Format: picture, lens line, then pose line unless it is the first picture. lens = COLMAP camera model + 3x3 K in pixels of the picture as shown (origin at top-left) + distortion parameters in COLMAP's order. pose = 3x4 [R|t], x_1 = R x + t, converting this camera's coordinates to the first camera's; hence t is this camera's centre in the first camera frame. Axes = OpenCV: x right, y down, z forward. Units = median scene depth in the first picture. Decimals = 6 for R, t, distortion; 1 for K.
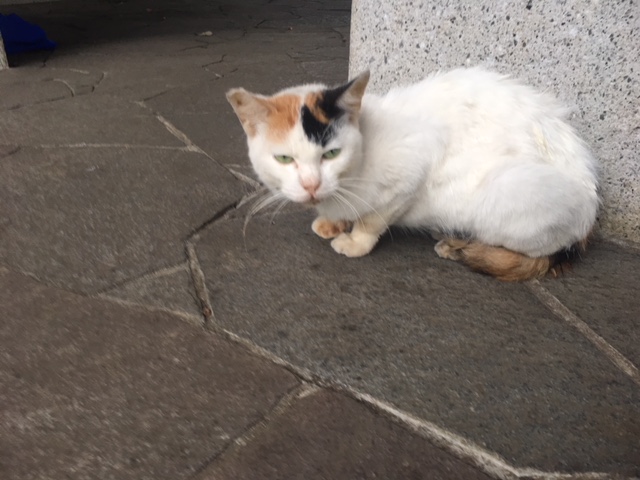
lens RADIAL K [[550.2, 0, 309.9], [0, 550.2, 239.6], [0, 0, 1]] dist [0.025408, 0.007962]
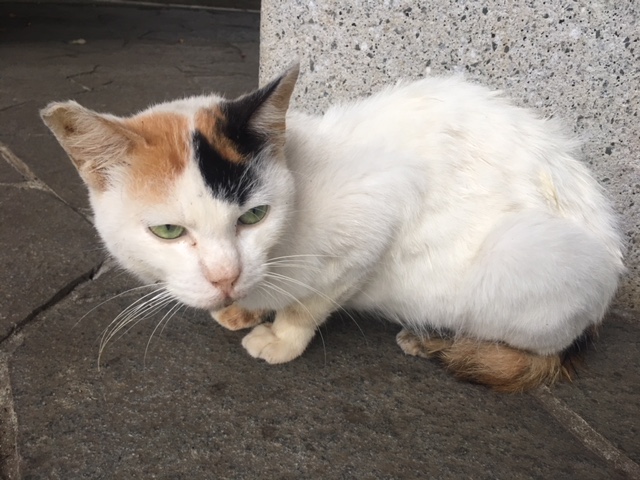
lens RADIAL K [[550.2, 0, 309.9], [0, 550.2, 239.6], [0, 0, 1]] dist [0.025408, 0.007962]
pose [[0.983010, -0.018853, 0.182579, 0.001396], [0.026533, 0.998859, -0.039710, -0.084785], [-0.181622, 0.043879, 0.982389, 0.356287]]
